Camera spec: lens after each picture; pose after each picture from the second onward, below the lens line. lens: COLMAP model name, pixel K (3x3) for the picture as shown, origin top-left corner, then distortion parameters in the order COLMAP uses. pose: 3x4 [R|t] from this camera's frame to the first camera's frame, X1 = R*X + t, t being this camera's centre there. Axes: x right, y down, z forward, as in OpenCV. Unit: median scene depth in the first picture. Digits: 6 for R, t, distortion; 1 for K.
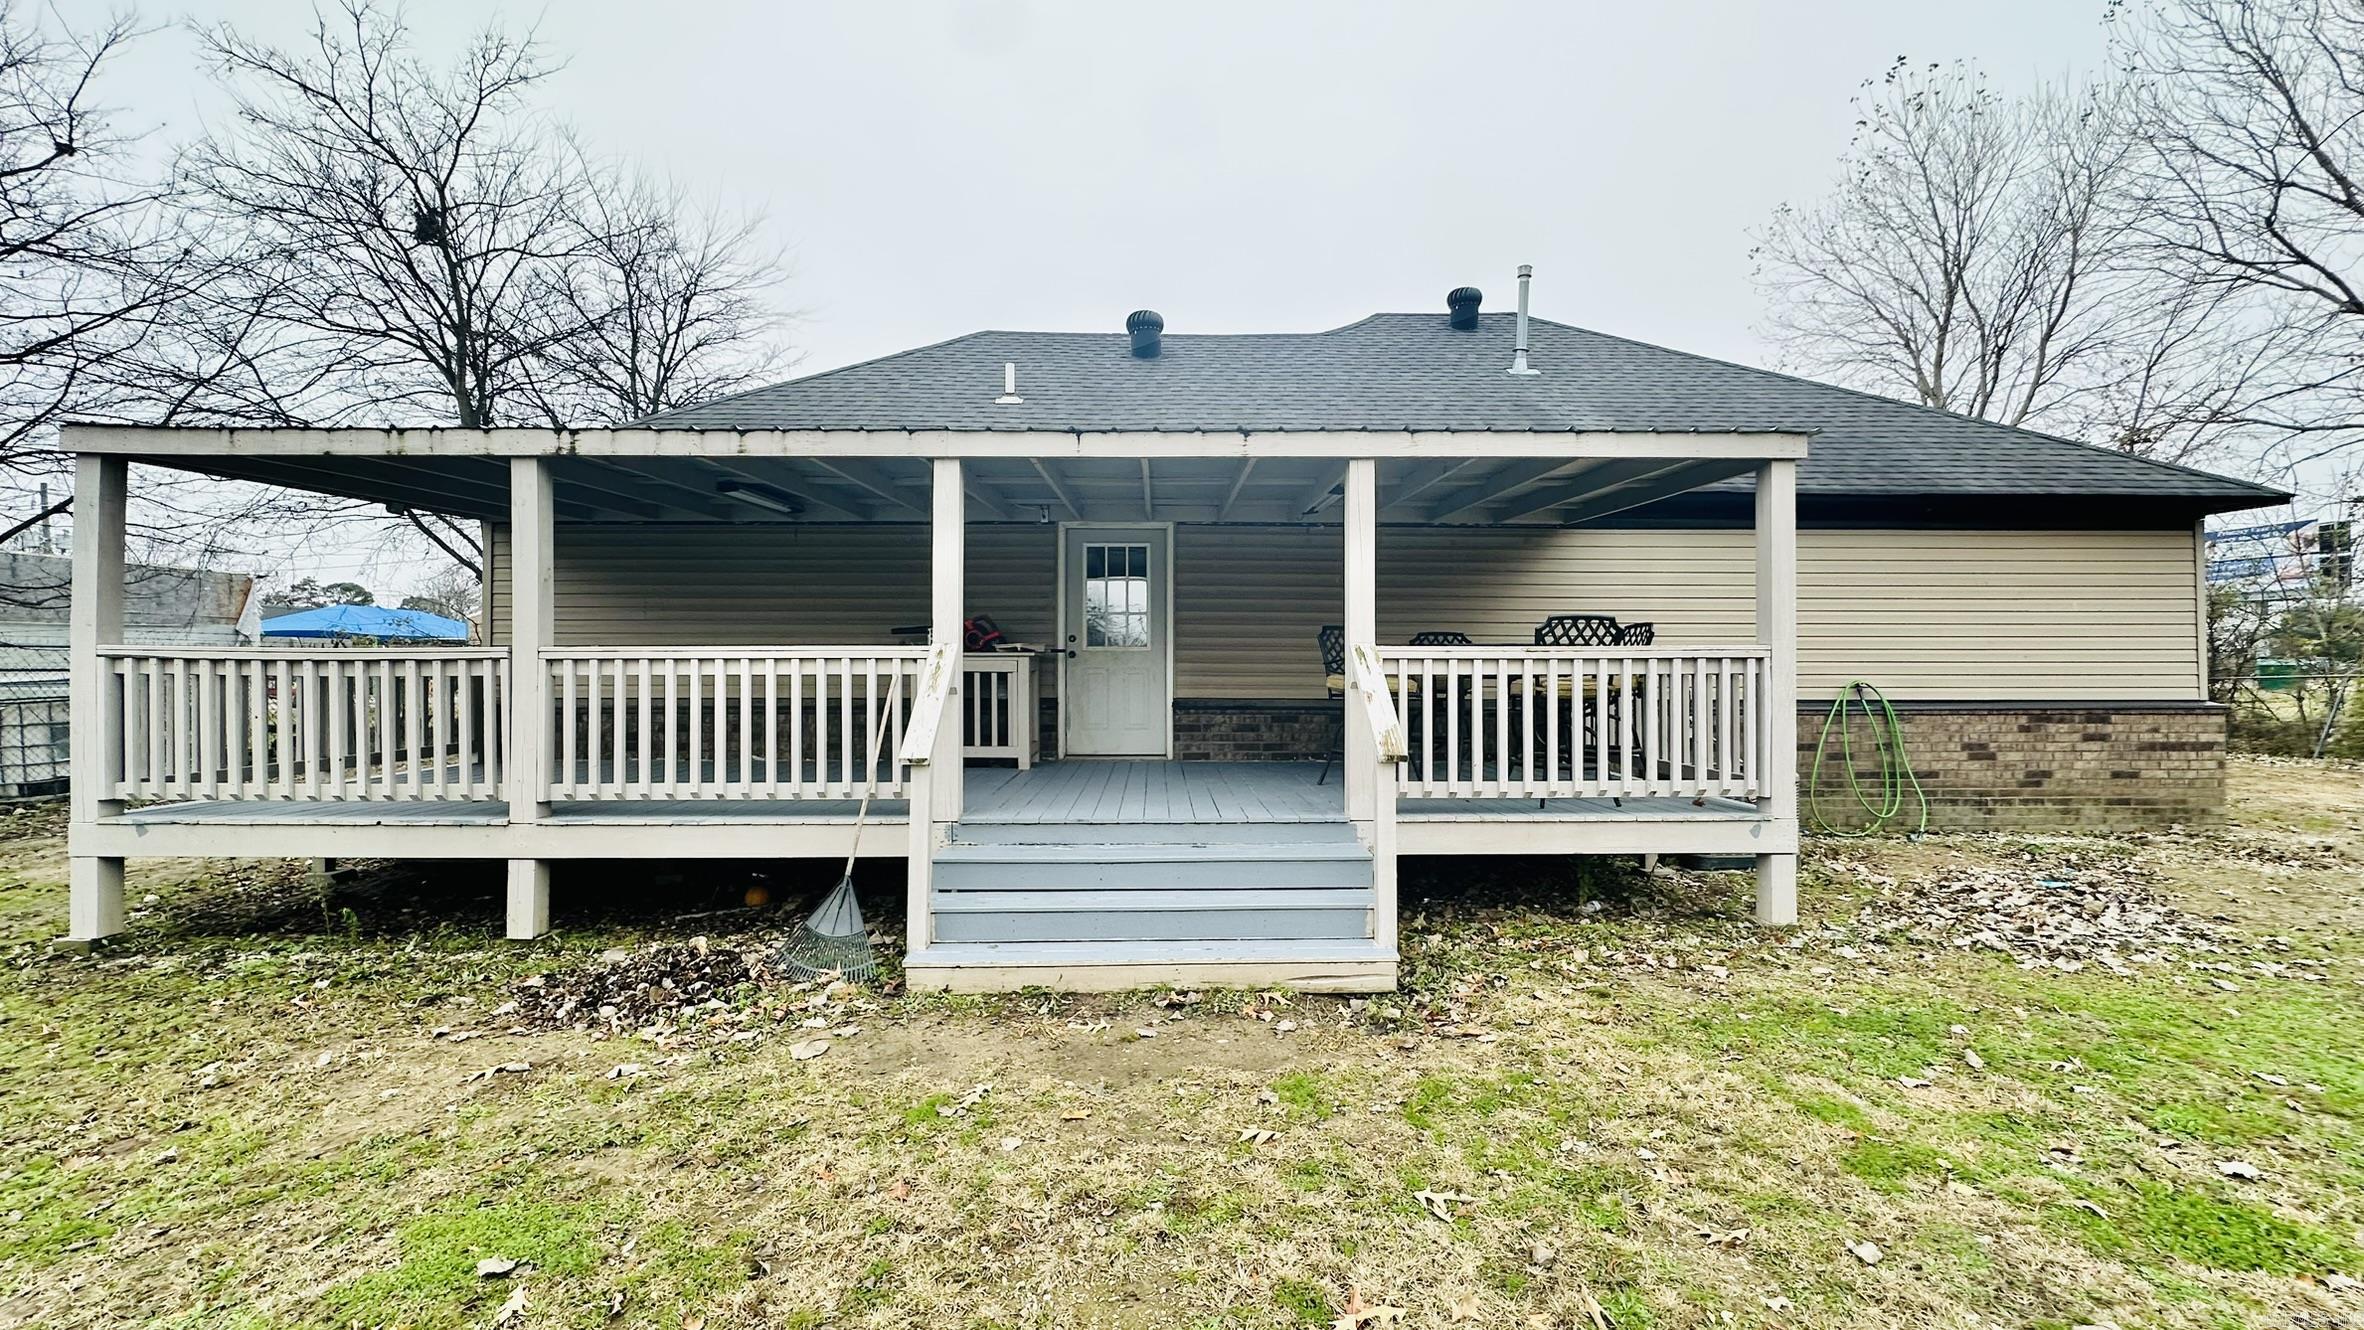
lens RADIAL K [[940.3, 0, 1168.6], [0, 940.3, 666.1], [0, 0, 1]] dist [-0.004992, 0.000372]
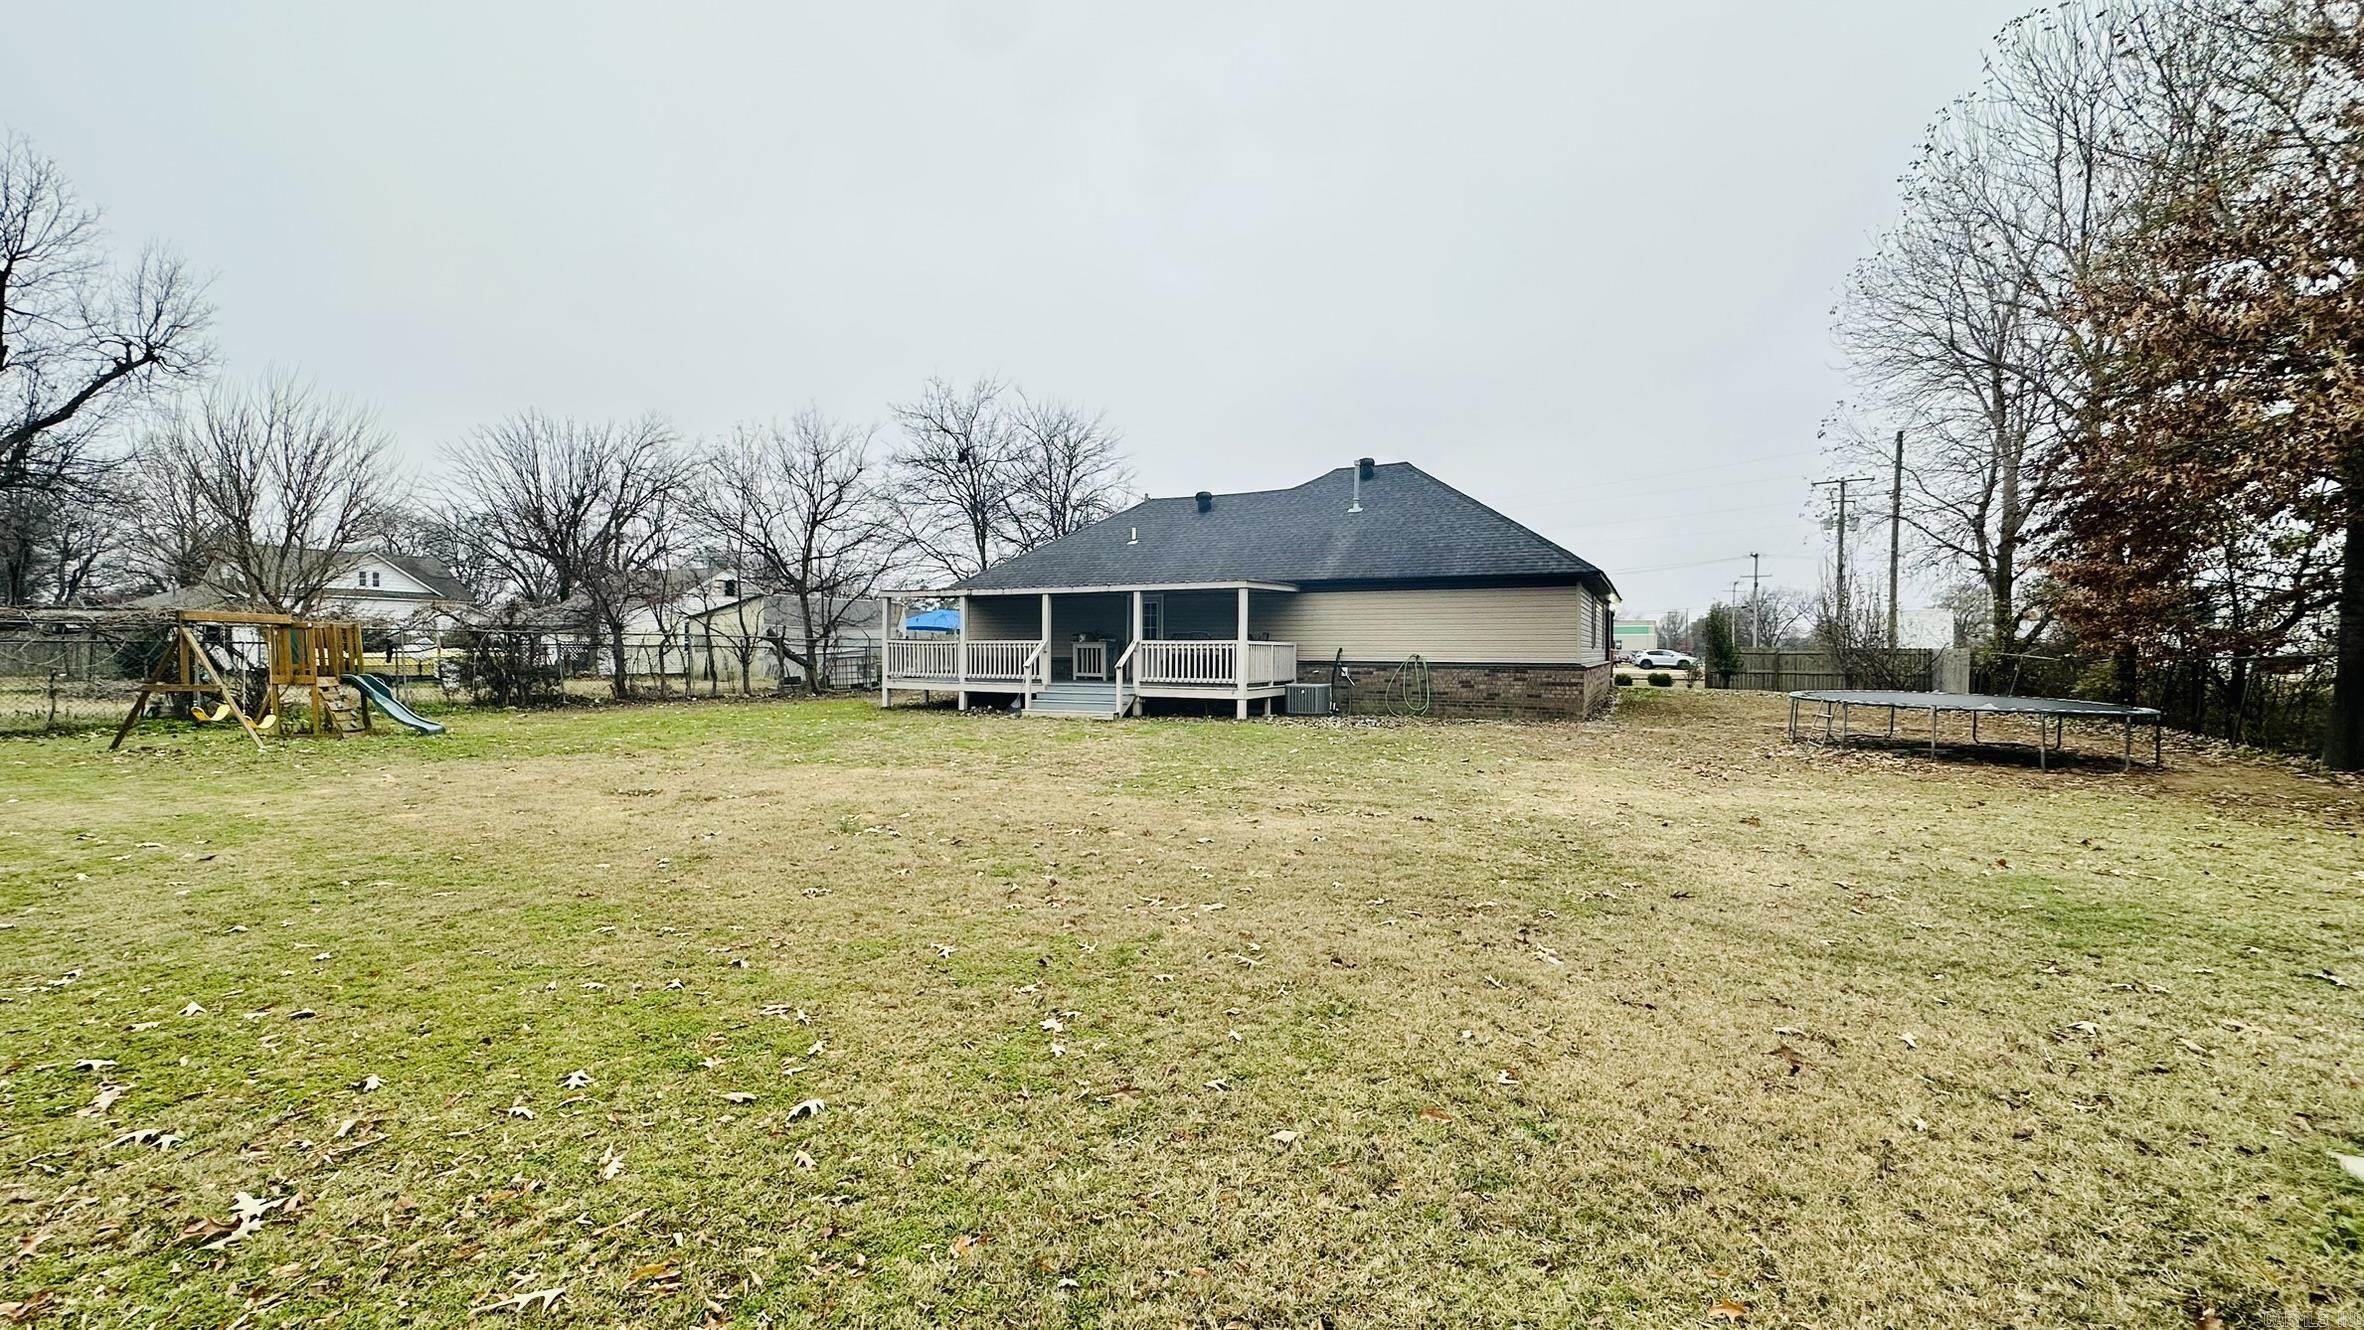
lens RADIAL K [[940.3, 0, 1189.4], [0, 940.3, 664.3], [0, 0, 1]] dist [-0.004992, 0.000372]
pose [[0.892704, 0.013414, -0.450443, 1.307521], [-0.004953, 0.999789, 0.019958, -0.002611], [0.450616, -0.015585, 0.892582, -1.421624]]
